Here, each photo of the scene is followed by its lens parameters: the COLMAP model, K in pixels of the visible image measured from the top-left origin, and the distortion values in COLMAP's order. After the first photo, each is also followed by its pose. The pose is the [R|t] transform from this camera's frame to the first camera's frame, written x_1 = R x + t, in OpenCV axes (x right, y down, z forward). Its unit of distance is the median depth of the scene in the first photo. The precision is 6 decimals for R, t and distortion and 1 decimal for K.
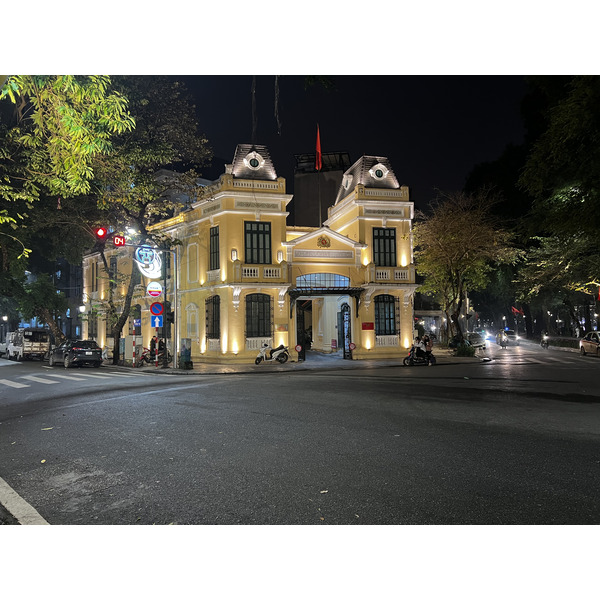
lens RADIAL K [[458.2, 0, 297.7], [0, 458.2, 299.9], [0, 0, 1]] dist [0.135384, -0.001021]
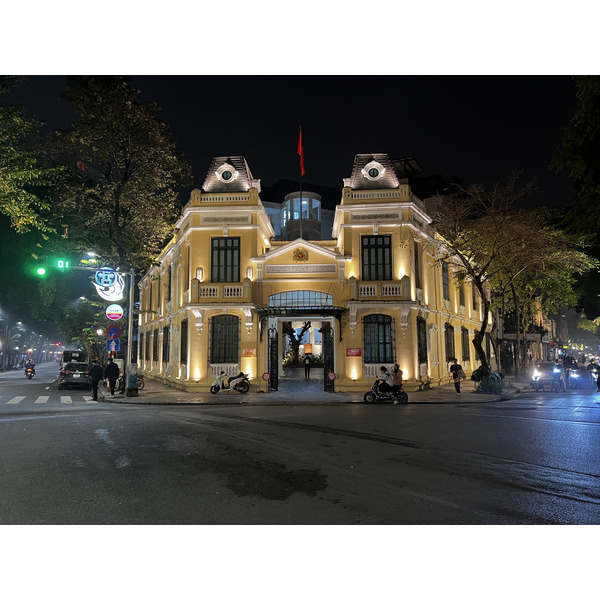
lens RADIAL K [[458.2, 0, 300.7], [0, 458.2, 299.0], [0, 0, 1]] dist [0.135384, -0.001021]
pose [[0.948936, -0.023145, -0.314619, 0.336474], [0.007626, 0.998697, -0.050469, 0.001831], [0.315377, 0.045493, 0.947875, 0.172902]]
